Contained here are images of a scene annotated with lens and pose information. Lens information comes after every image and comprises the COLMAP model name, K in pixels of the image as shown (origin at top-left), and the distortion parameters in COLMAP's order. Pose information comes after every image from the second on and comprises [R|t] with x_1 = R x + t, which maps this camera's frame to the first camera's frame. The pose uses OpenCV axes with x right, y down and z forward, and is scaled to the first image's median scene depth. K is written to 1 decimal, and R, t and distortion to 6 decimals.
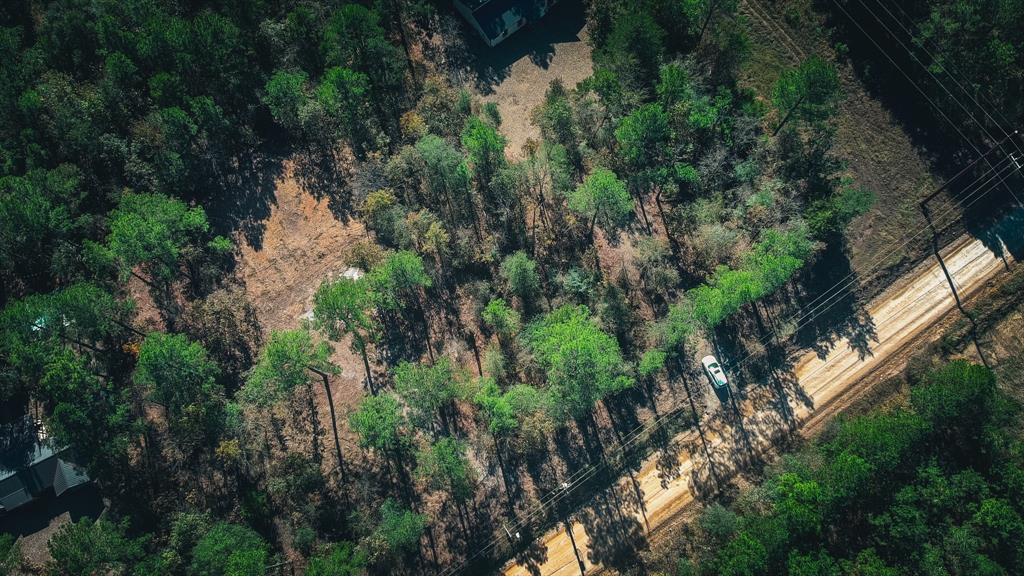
lens RADIAL K [[776.9, 0, 509.8], [0, 776.9, 283.3], [0, 0, 1]] dist [0.291944, -0.714530]
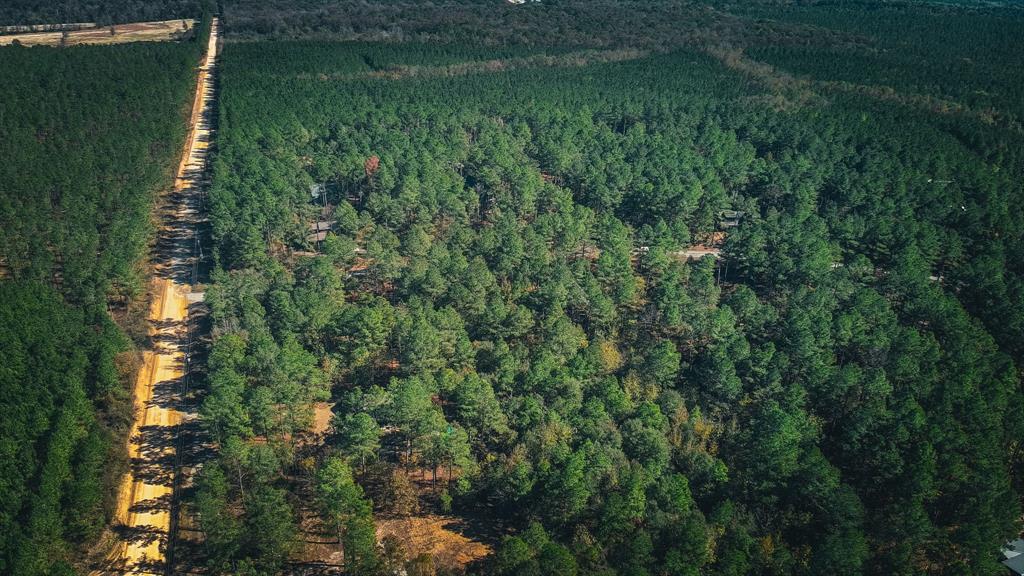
lens RADIAL K [[775.5, 0, 510.0], [0, 775.5, 263.4], [0, 0, 1]] dist [0.139572, -0.274827]
pose [[-0.281479, 0.376683, -0.882542, 0.786136], [-0.932689, 0.108761, 0.343894, -0.747762], [0.225525, 0.919935, 0.320714, 0.114470]]
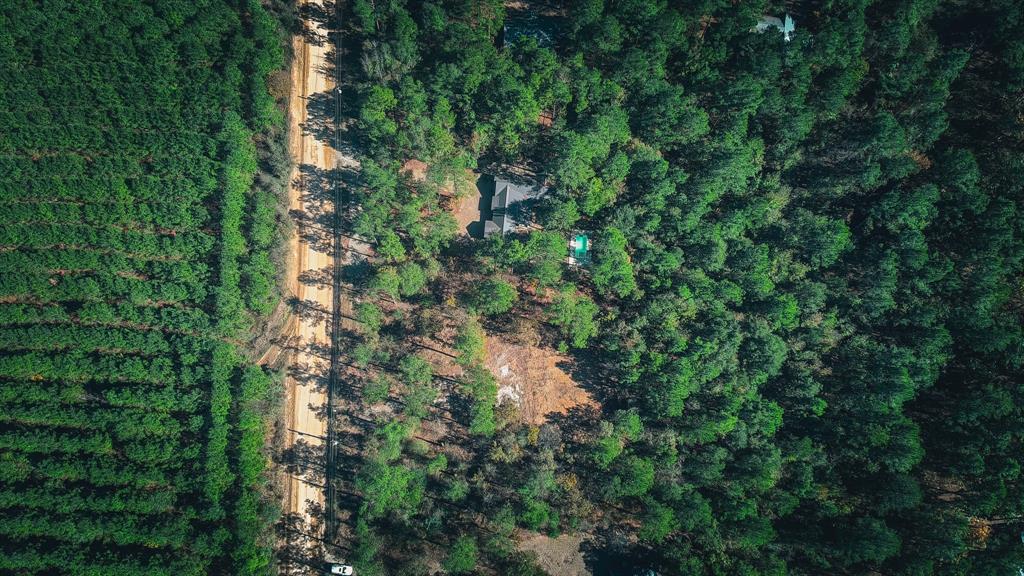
lens RADIAL K [[756.1, 0, 508.8], [0, 756.1, 290.9], [0, 0, 1]] dist [0.313181, -0.834179]
pose [[-0.524902, 0.807712, -0.268475, 0.051209], [-0.828985, -0.413594, 0.376464, -0.533802], [0.193034, 0.420169, 0.886677, -0.567635]]
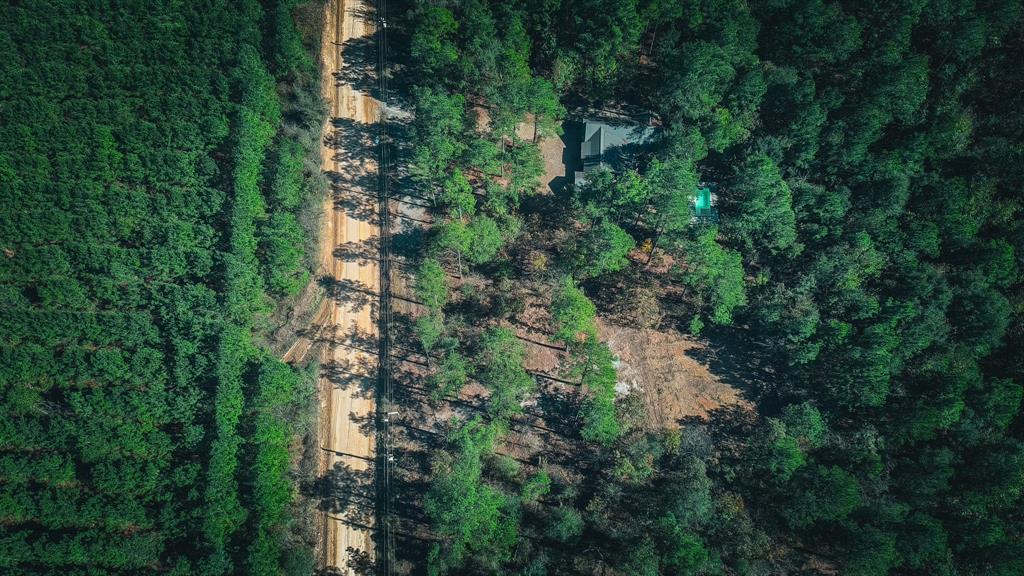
lens RADIAL K [[776.9, 0, 509.8], [0, 776.9, 283.3], [0, 0, 1]] dist [0.291944, -0.714530]
pose [[-0.501822, 0.776411, -0.381262, 0.217099], [-0.836405, -0.323223, 0.442667, -0.338186], [0.220459, 0.541029, 0.811594, -0.124521]]
